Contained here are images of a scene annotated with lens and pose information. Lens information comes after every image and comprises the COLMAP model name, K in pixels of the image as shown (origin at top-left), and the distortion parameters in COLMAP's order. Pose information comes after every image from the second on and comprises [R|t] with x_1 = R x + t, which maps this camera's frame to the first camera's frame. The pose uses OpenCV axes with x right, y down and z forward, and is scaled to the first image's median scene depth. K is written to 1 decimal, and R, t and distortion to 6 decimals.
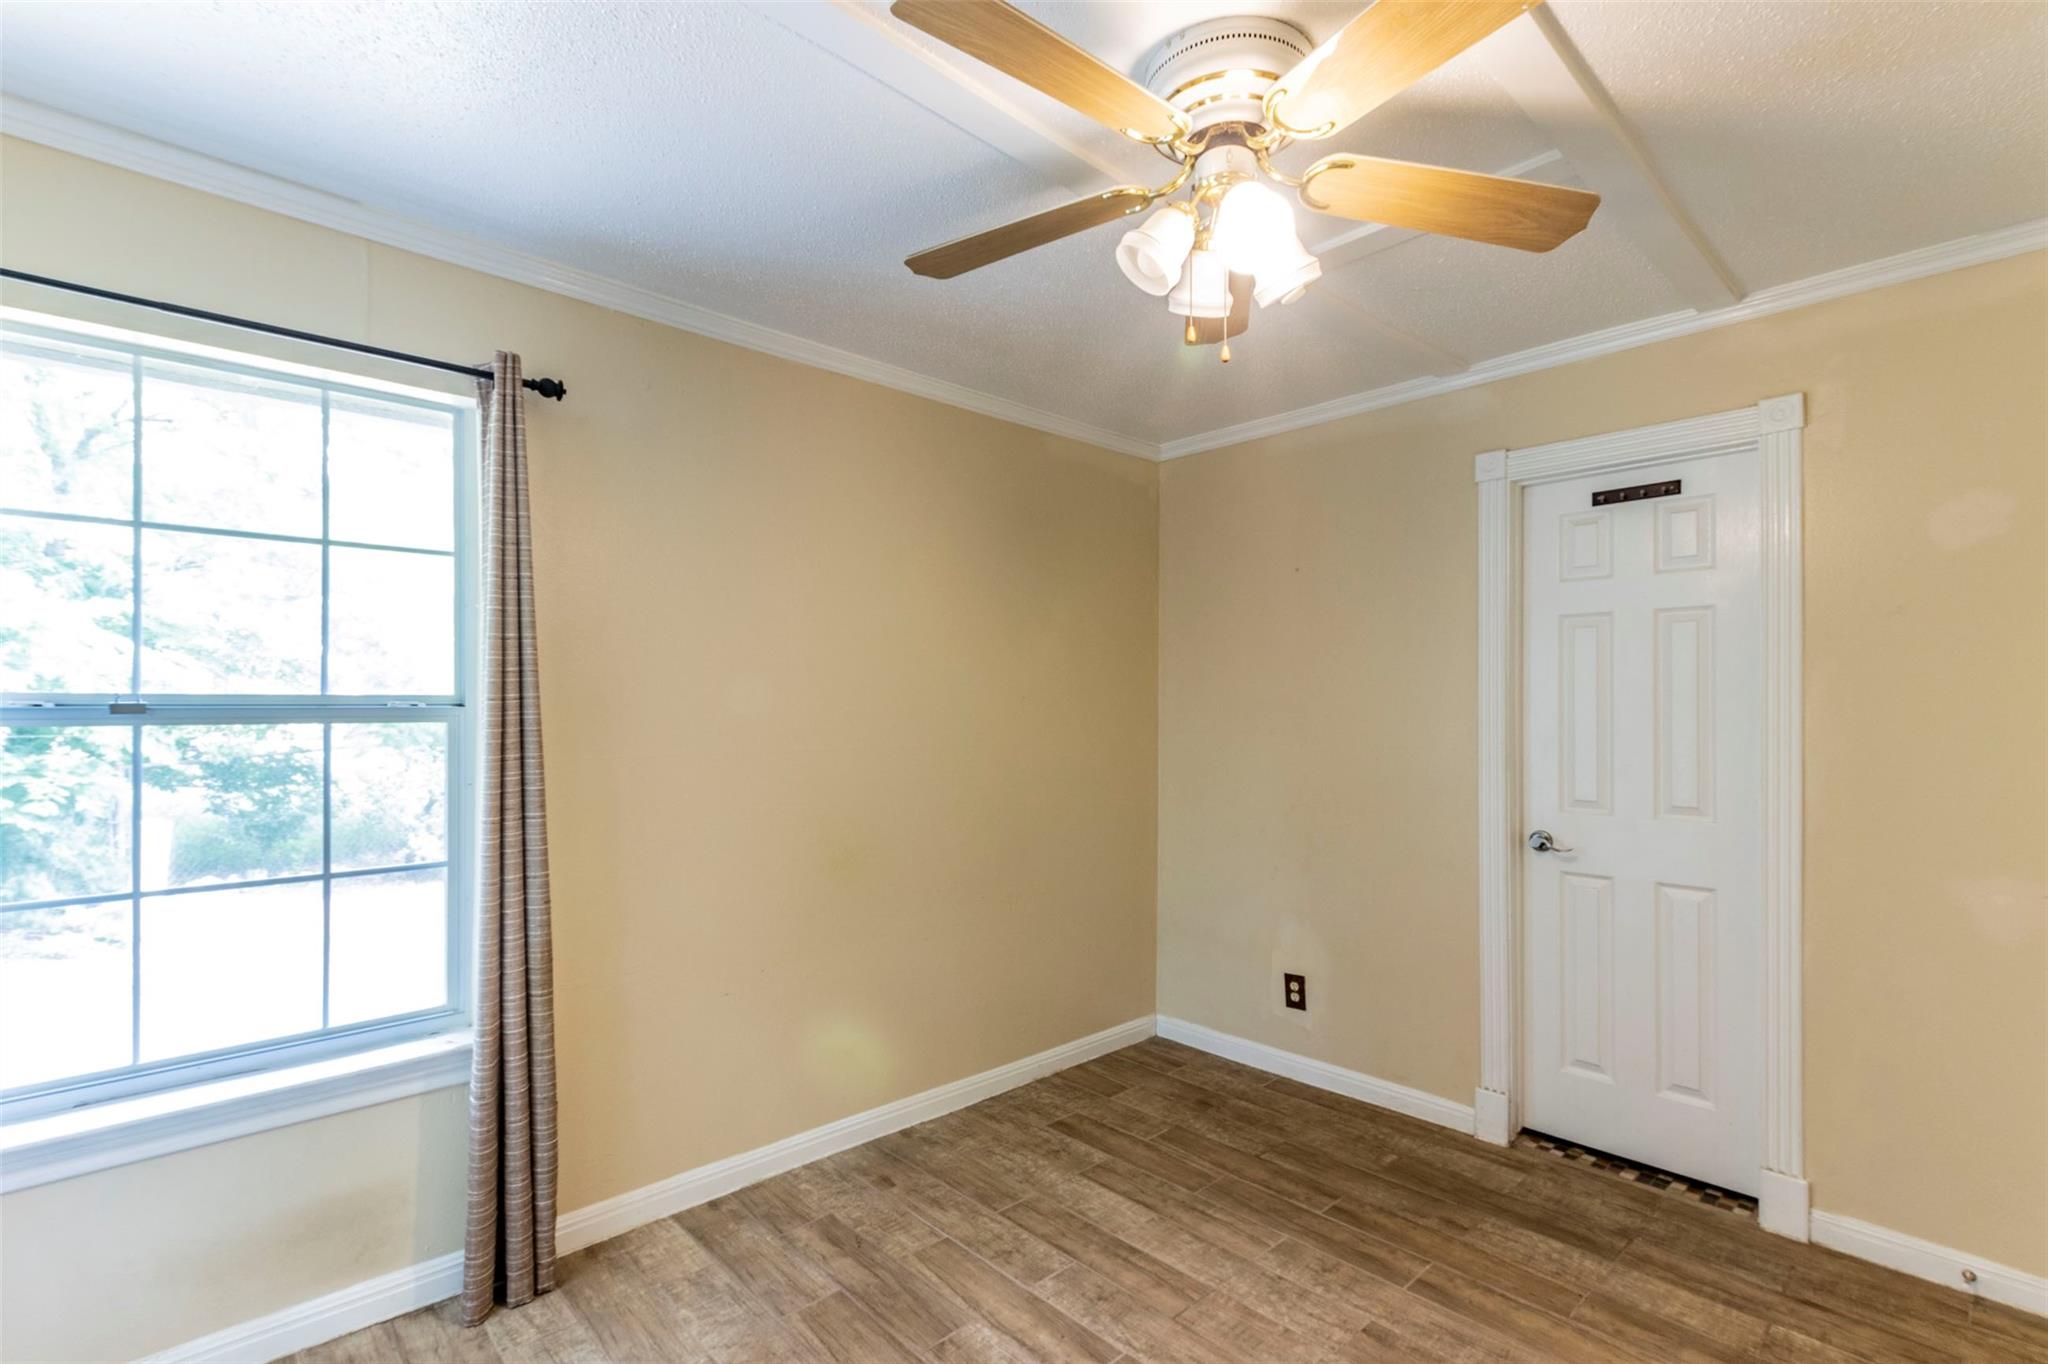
lens RADIAL K [[938.3, 0, 1019.4], [0, 938.3, 693.0], [0, 0, 1]] dist [-0.001098, -0.001803]
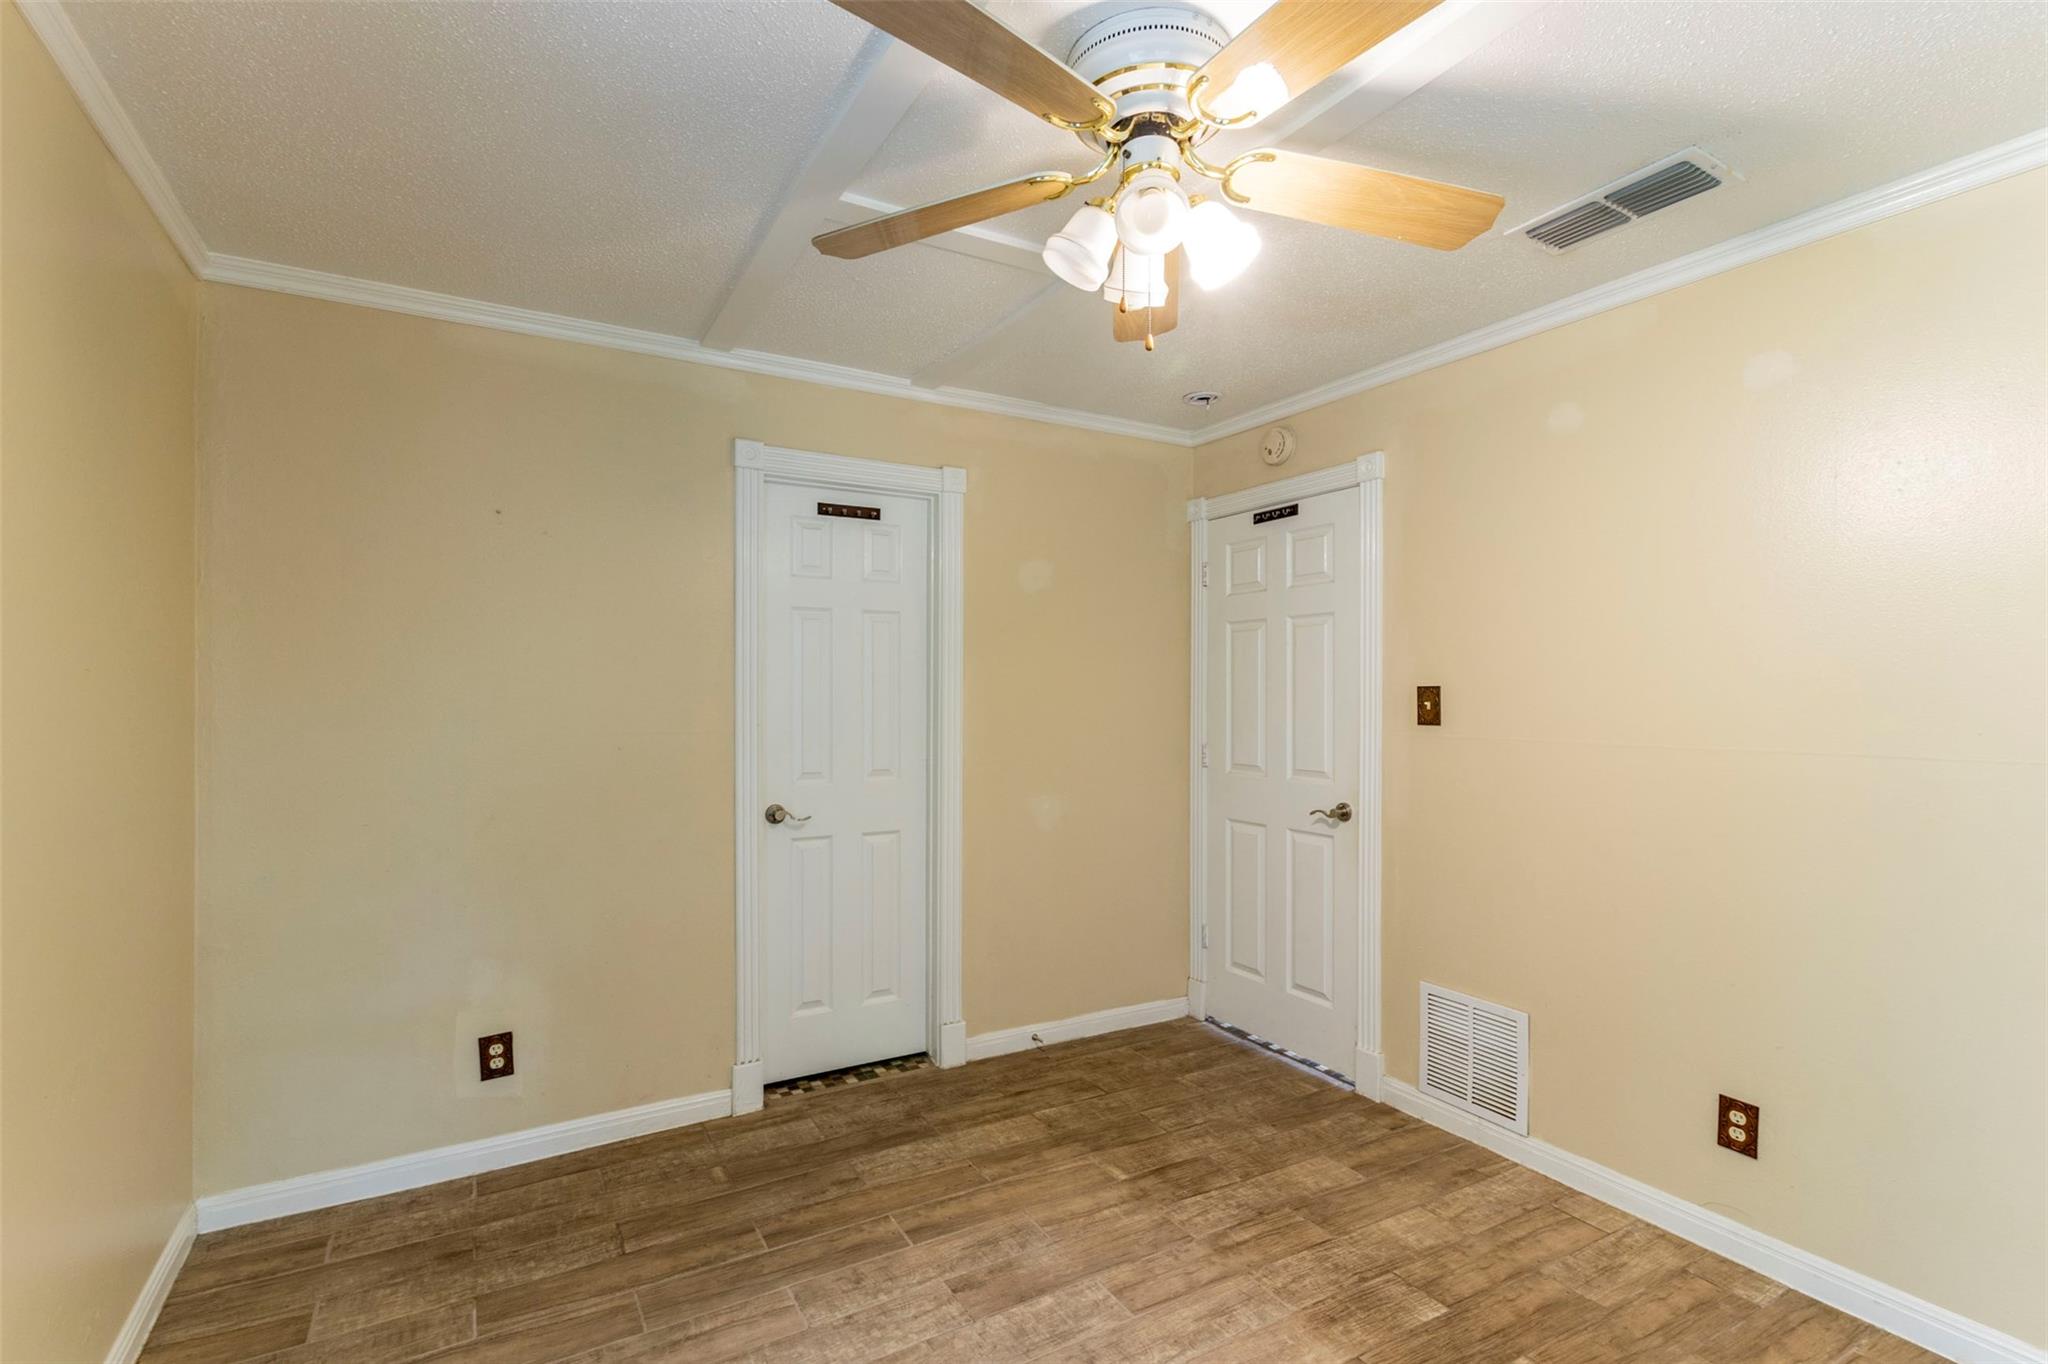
lens RADIAL K [[938.3, 0, 1019.4], [0, 938.3, 688.1], [0, 0, 1]] dist [-0.001098, -0.001803]
pose [[0.220705, 0.000455, 0.975341, -0.481369], [-0.019376, 0.999805, 0.003918, 0.003369], [-0.975148, -0.019763, 0.220670, 0.541467]]
